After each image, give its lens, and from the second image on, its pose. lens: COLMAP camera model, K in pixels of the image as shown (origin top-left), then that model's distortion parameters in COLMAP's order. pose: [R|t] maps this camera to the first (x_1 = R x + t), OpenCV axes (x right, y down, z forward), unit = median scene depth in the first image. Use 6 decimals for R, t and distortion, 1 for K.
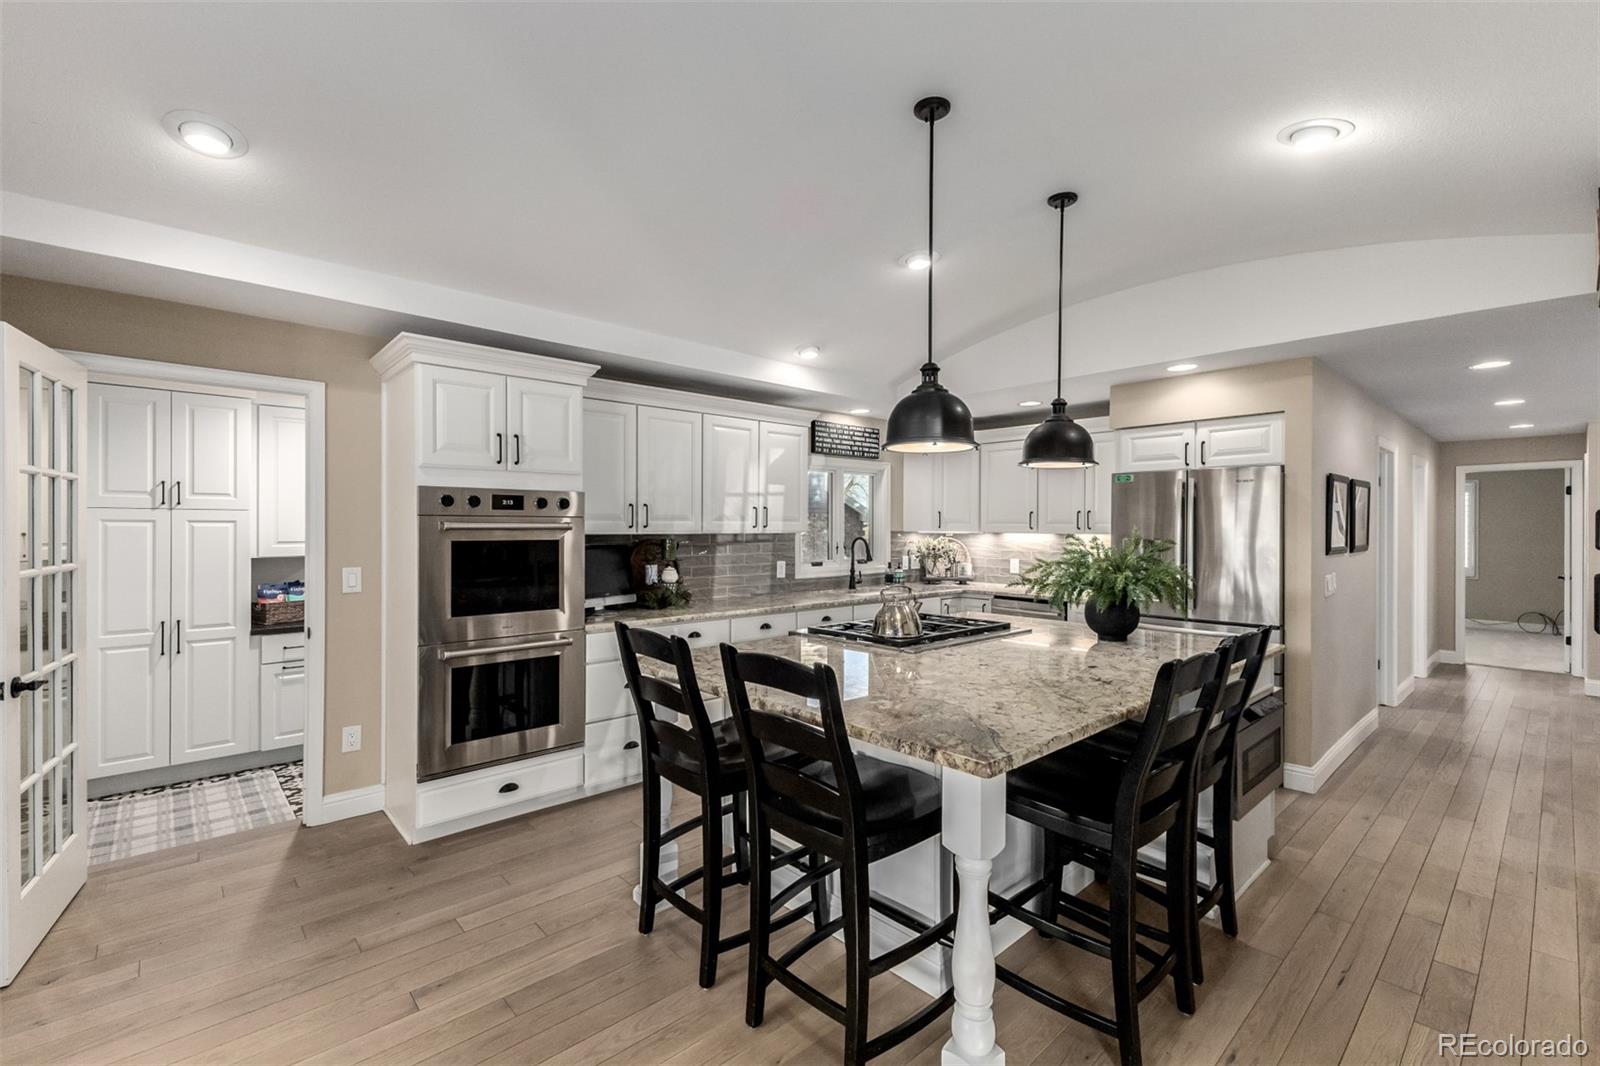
lens RADIAL K [[693.6, 0, 801.5], [0, 693.6, 532.9], [0, 0, 1]] dist [0.002162, 0.000111]
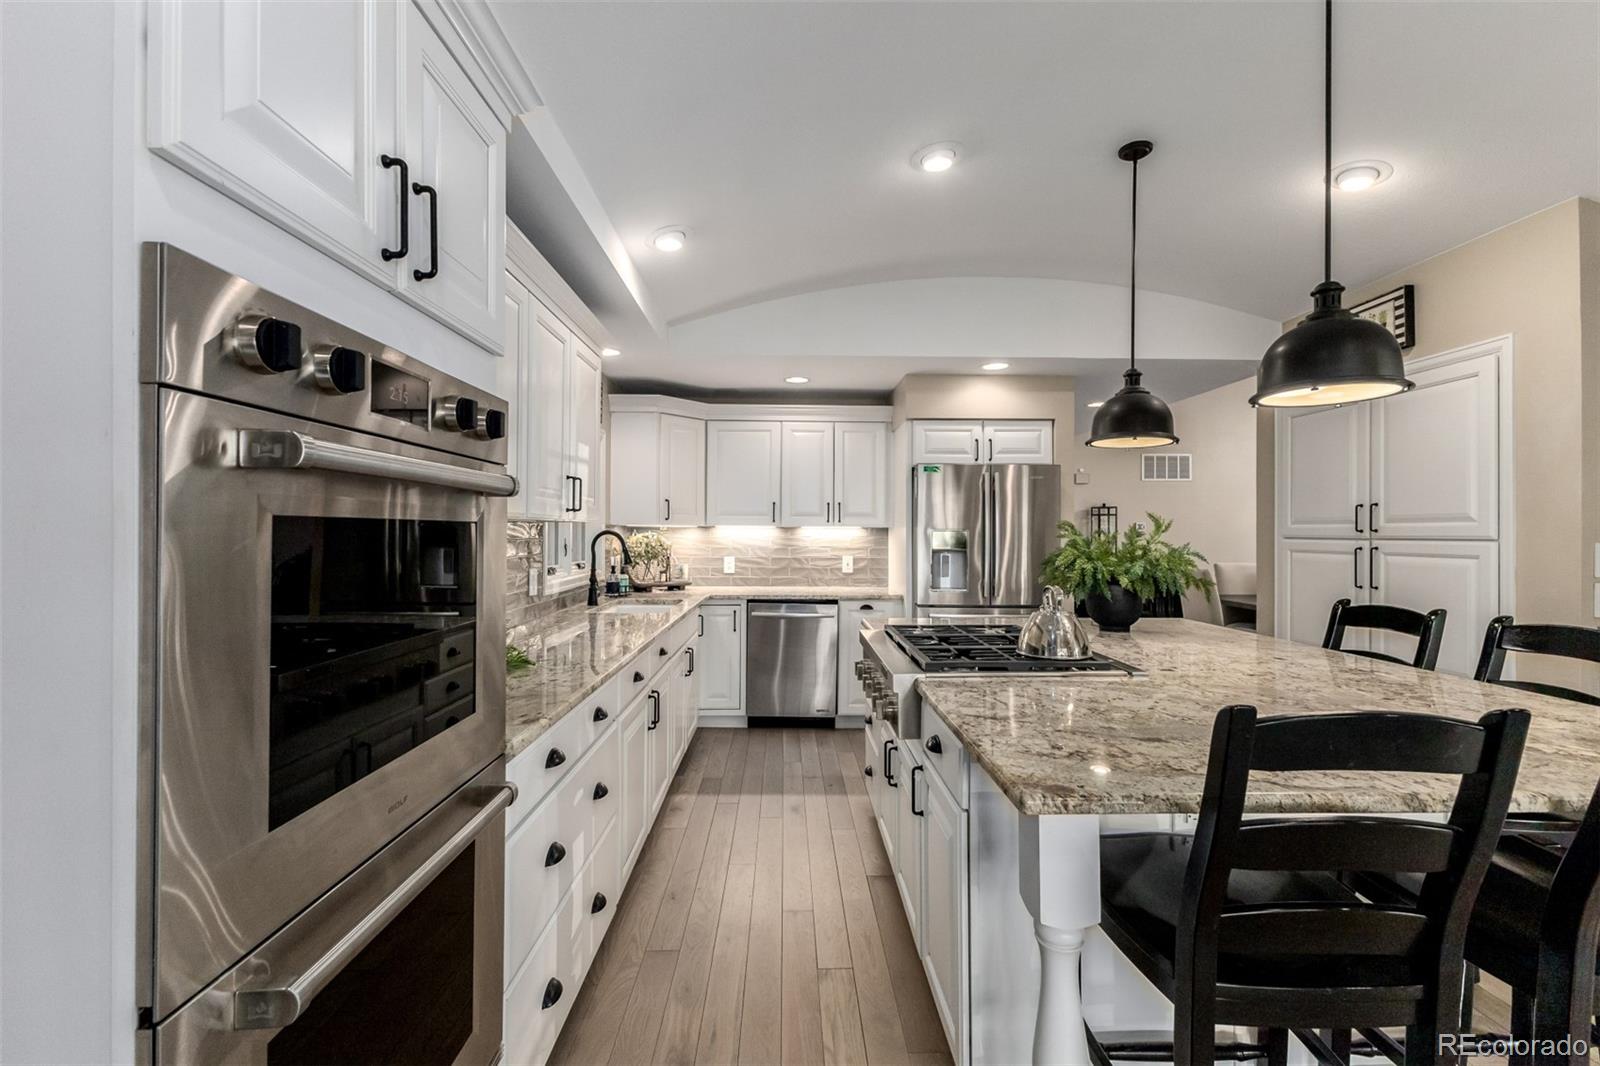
lens RADIAL K [[693.6, 0, 797.9], [0, 693.6, 532.5], [0, 0, 1]] dist [0.002162, 0.000111]
pose [[0.667126, 0.004551, 0.744931, -0.403407], [-0.000544, 0.999984, -0.005623, 0.016906], [-0.744945, 0.003346, 0.667117, 0.505523]]
